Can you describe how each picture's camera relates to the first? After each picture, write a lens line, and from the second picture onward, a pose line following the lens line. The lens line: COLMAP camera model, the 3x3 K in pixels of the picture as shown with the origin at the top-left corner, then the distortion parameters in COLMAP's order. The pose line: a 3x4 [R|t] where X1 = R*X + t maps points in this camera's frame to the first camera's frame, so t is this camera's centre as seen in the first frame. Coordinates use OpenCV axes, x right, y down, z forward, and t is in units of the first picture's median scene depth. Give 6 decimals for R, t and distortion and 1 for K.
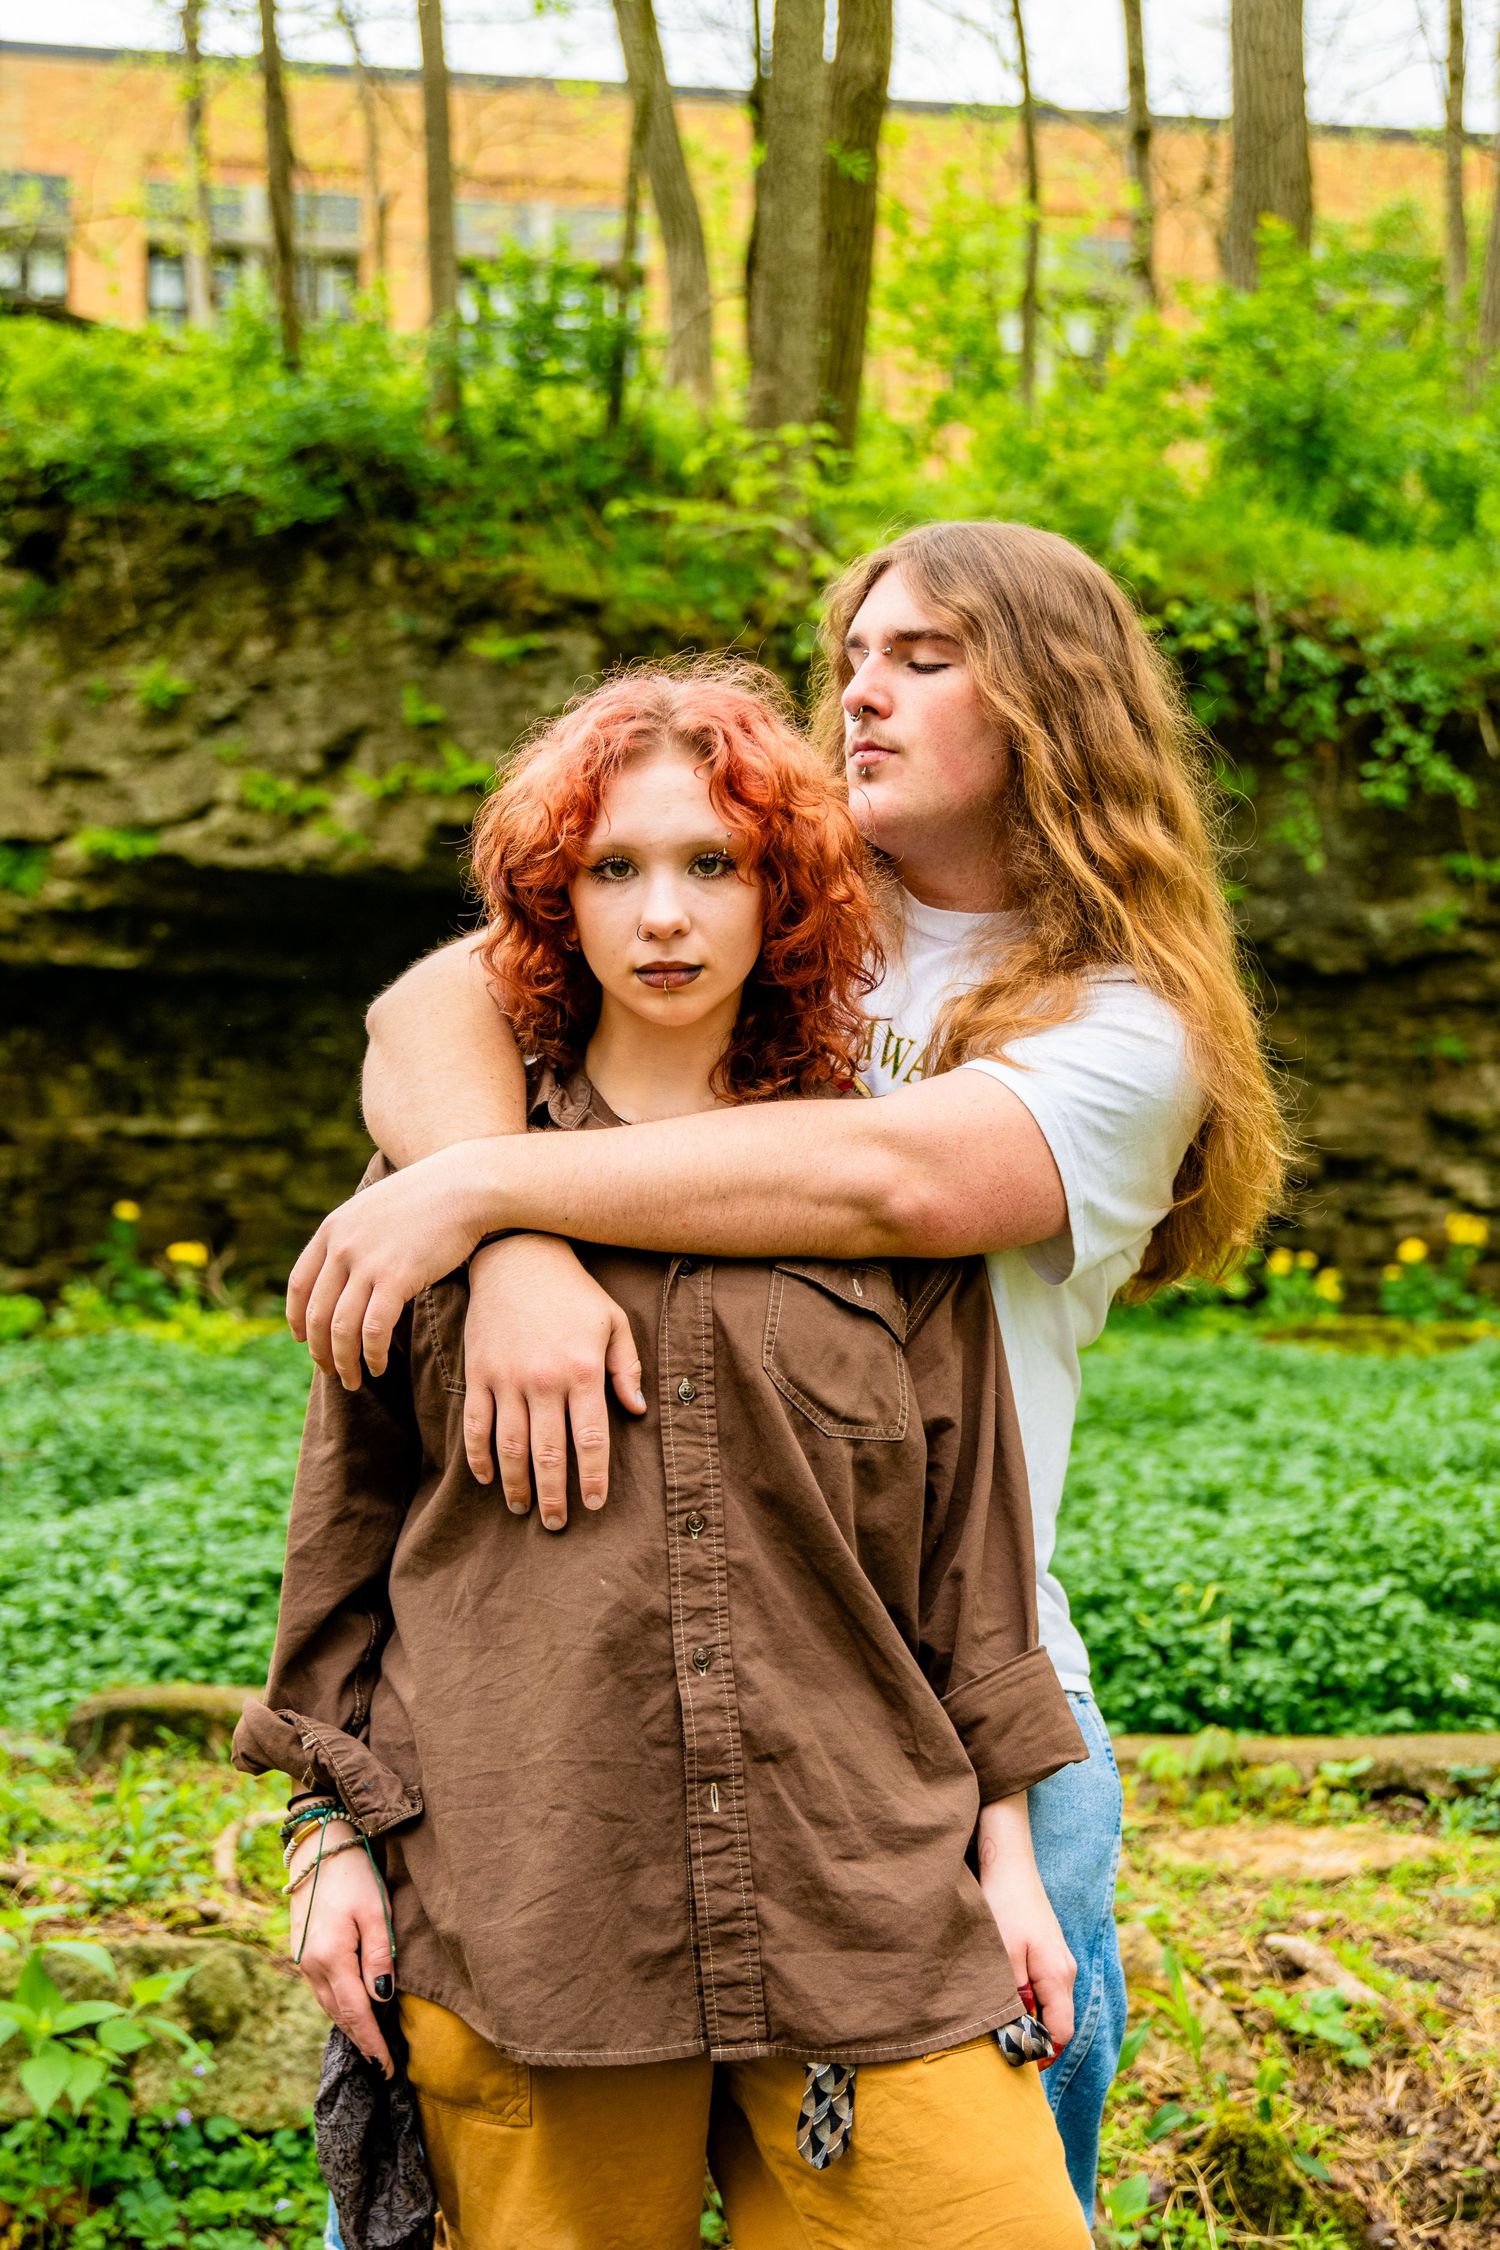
lens RADIAL K [[2751.9, 0, 750.1], [0, 2751.9, 1225.1], [0, 0, 1]] dist [0.102430, 0.000000]
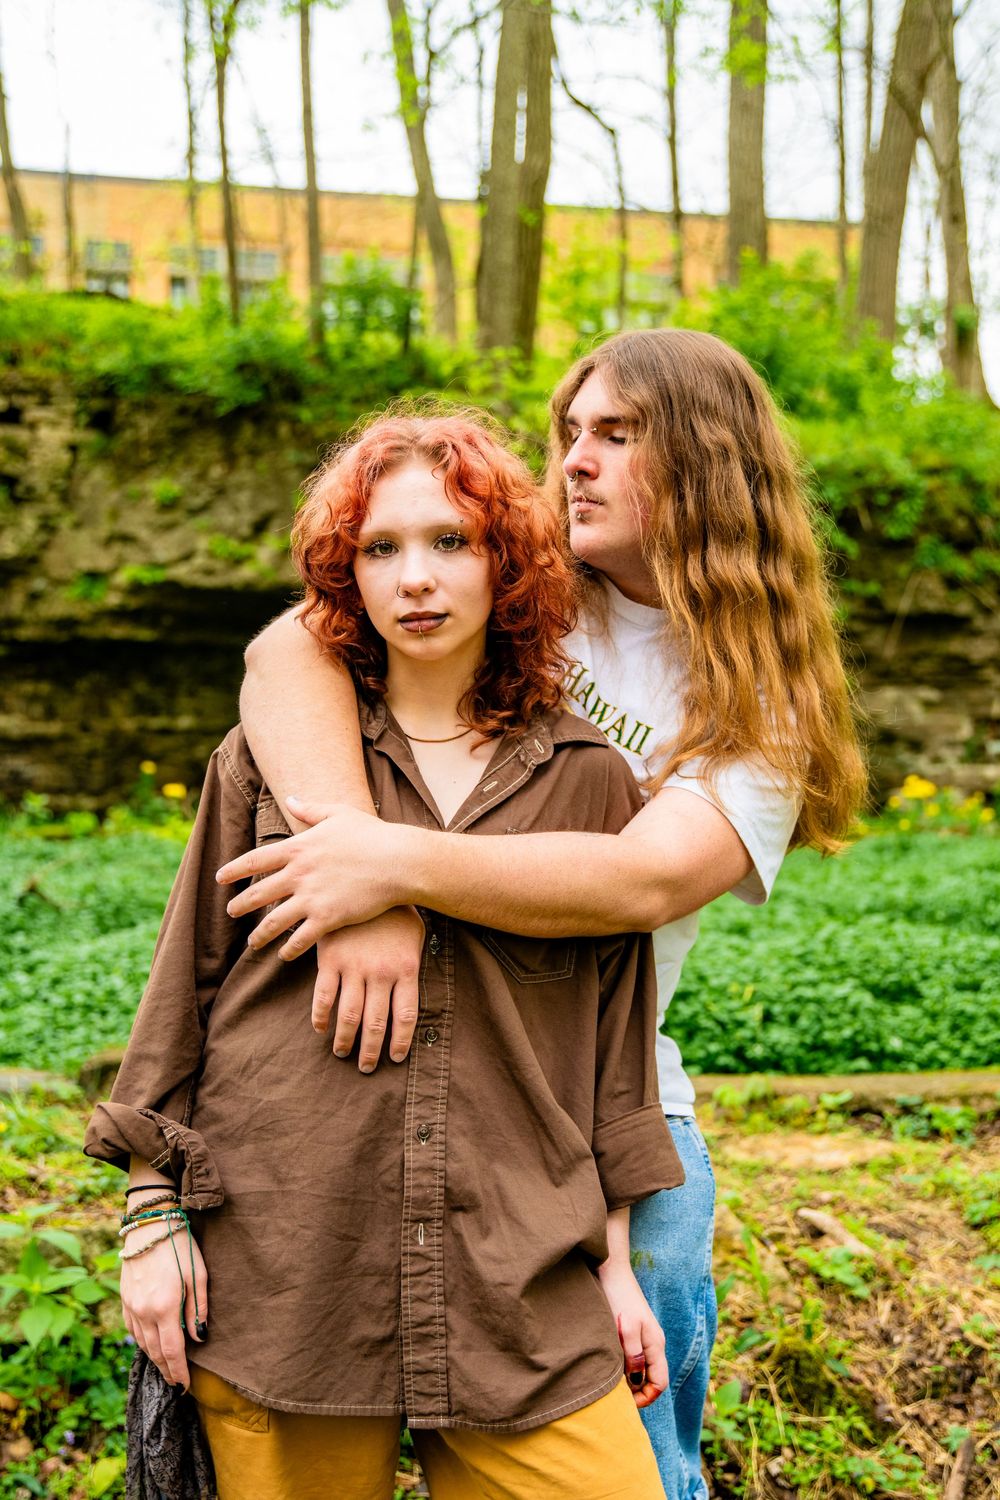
lens RADIAL K [[1767.9, 0, 496.6], [0, 1767.9, 748.9], [0, 0, 1]] dist [0.088160, 0.000000]
pose [[0.999987, -0.000255, 0.005057, 0.003873], [0.000337, 0.999868, -0.016262, 0.001002], [-0.005052, 0.016264, 0.999855, -0.119165]]
